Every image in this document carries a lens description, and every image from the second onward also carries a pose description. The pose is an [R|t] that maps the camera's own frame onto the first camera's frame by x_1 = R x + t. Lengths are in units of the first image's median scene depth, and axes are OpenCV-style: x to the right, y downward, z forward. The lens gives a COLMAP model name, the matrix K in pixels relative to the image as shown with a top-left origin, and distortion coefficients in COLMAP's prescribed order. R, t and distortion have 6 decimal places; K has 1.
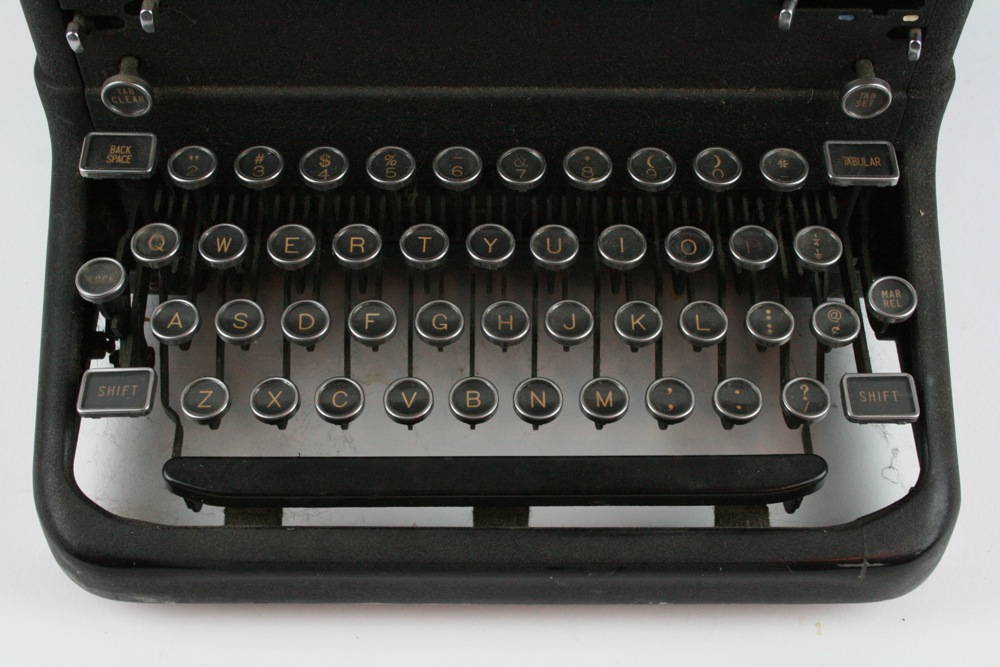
lens RADIAL K [[1412.8, 0, 513.9], [0, 1412.8, 342.6], [0, 0, 1]] dist [-0.027516, 0.000000]
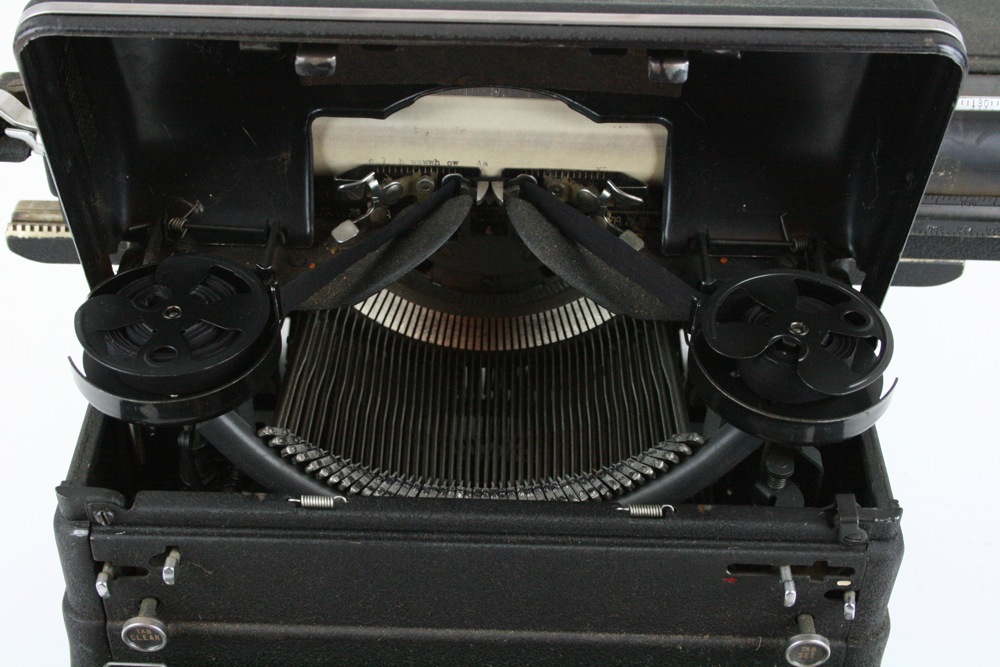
lens RADIAL K [[1450.2, 0, 507.2], [0, 1450.2, 335.7], [0, 0, 1]] dist [-0.019903, 0.000000]
pose [[0.999733, 0.022238, -0.006263, 0.014262], [-0.023095, 0.968891, -0.246407, -0.125282], [0.000588, 0.246486, 0.969146, -0.165859]]
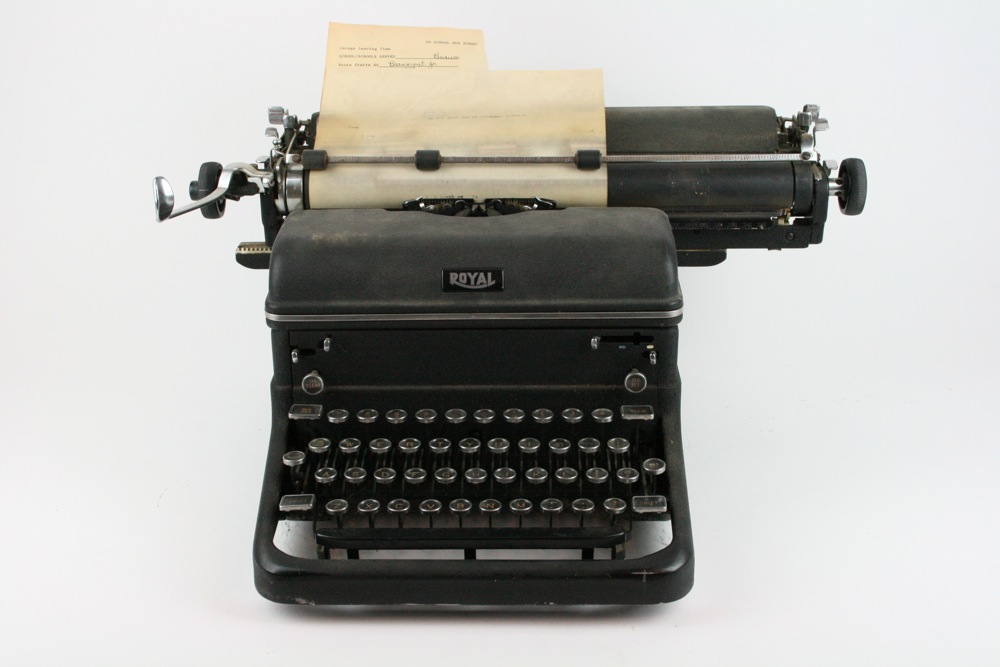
lens RADIAL K [[1441.0, 0, 498.5], [0, 1441.0, 333.0], [0, 0, 1]] dist [-0.095870, 0.000000]
pose [[0.999091, -0.015910, -0.039540, 0.120250], [-0.008565, 0.833841, -0.551939, 1.028297], [0.041751, 0.551776, 0.832947, -0.972308]]
